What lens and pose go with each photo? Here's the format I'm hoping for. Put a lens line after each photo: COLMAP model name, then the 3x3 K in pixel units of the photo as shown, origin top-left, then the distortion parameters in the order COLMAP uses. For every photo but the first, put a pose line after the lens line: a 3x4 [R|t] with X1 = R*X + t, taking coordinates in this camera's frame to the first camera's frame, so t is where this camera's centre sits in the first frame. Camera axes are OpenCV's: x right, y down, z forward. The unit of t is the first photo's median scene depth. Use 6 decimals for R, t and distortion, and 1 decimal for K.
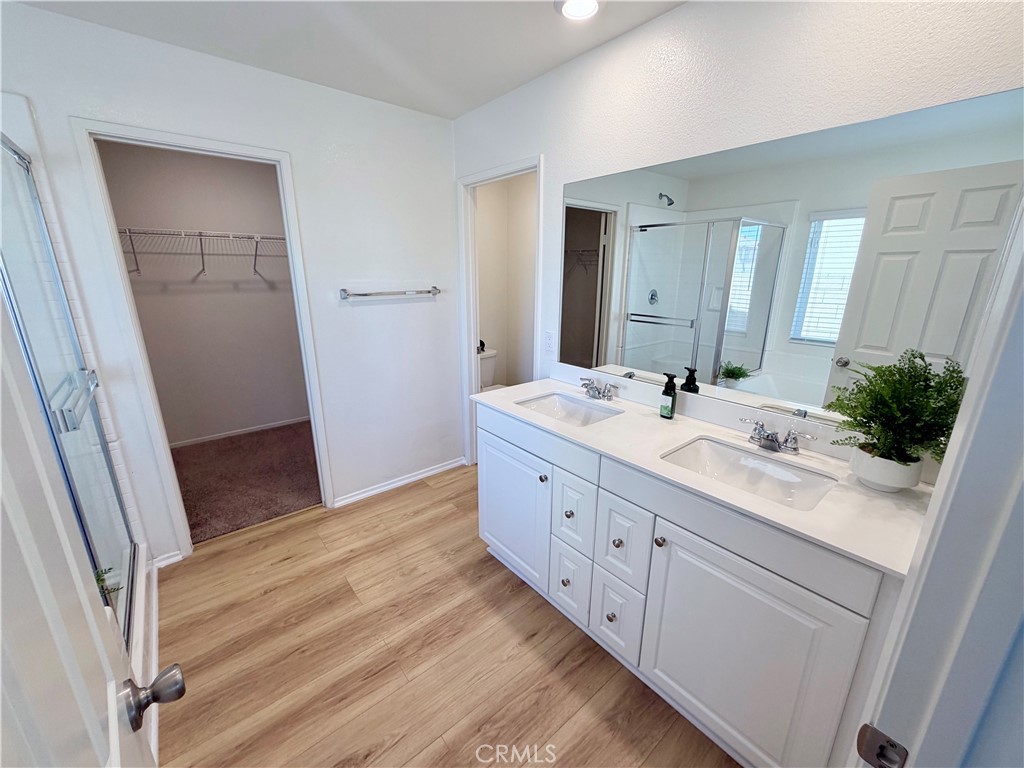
lens RADIAL K [[410.4, 0, 513.6], [0, 410.4, 383.8], [0, 0, 1]] dist [0.001921, 0.000331]
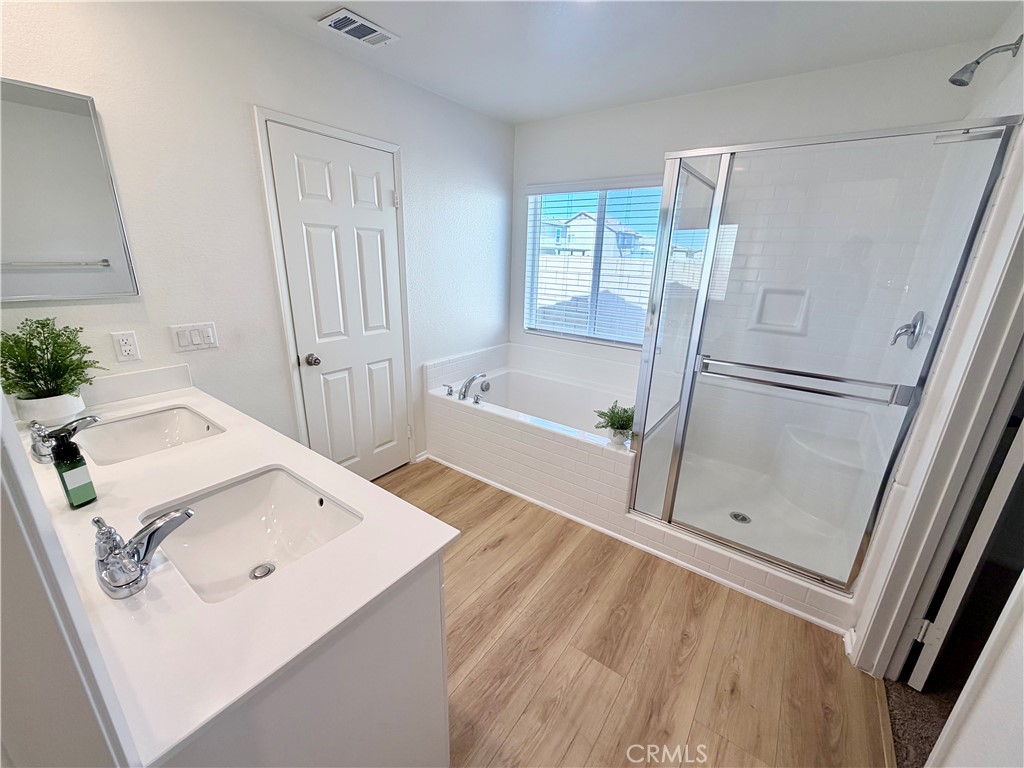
lens RADIAL K [[410.4, 0, 511.7], [0, 410.4, 382.8], [0, 0, 1]] dist [0.001921, 0.000331]
pose [[-0.969462, 0.048119, -0.240475, -0.074653], [-0.092701, 0.835908, 0.540985, -0.435394], [0.227046, 0.546756, -0.805920, 1.547715]]
